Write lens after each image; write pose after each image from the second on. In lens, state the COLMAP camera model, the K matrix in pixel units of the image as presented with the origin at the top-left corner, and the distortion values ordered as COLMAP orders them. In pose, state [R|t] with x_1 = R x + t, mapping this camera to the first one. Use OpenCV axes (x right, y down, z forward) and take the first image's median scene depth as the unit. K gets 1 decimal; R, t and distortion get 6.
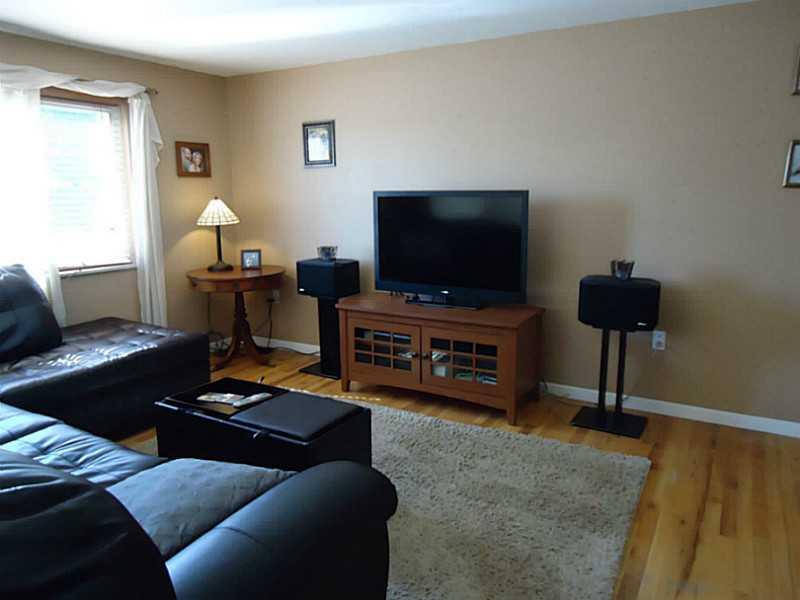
lens RADIAL K [[596.3, 0, 400.3], [0, 596.3, 299.5], [0, 0, 1]] dist [0.004204, 0.007884]
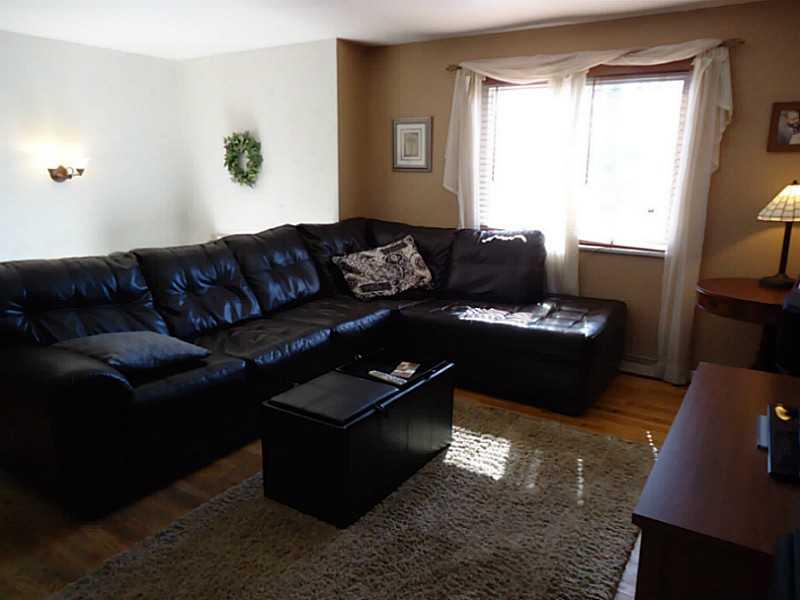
lens RADIAL K [[596.3, 0, 399.2], [0, 596.3, 297.3], [0, 0, 1]] dist [0.004204, 0.007884]
pose [[-0.055748, 0.227961, -0.972073, 0.446628], [-0.191350, 0.953101, 0.234486, -0.129094], [0.979937, 0.199078, -0.009513, 0.640680]]
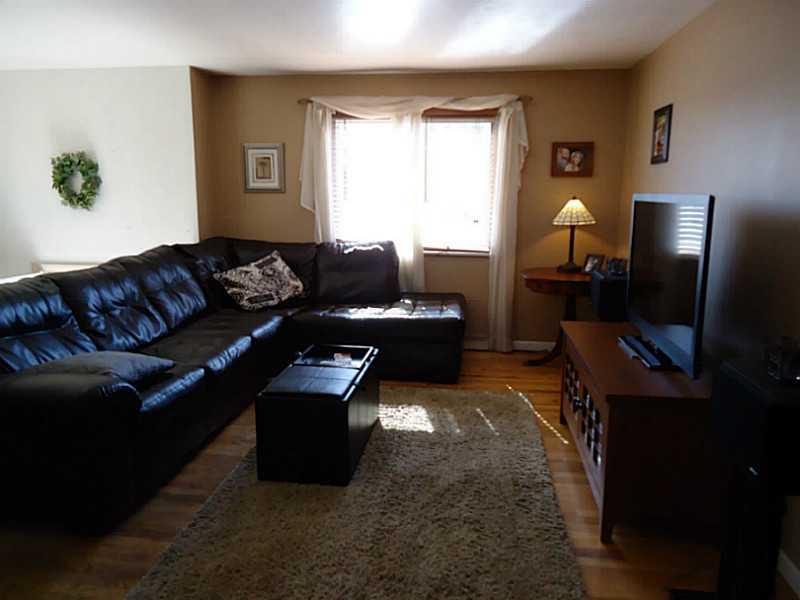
lens RADIAL K [[596.3, 0, 403.2], [0, 596.3, 301.0], [0, 0, 1]] dist [0.004204, 0.007884]
pose [[0.381919, 0.184803, -0.905531, 0.548531], [-0.179468, 0.975983, 0.123488, -0.081746], [0.906603, 0.115351, 0.405913, 0.397073]]
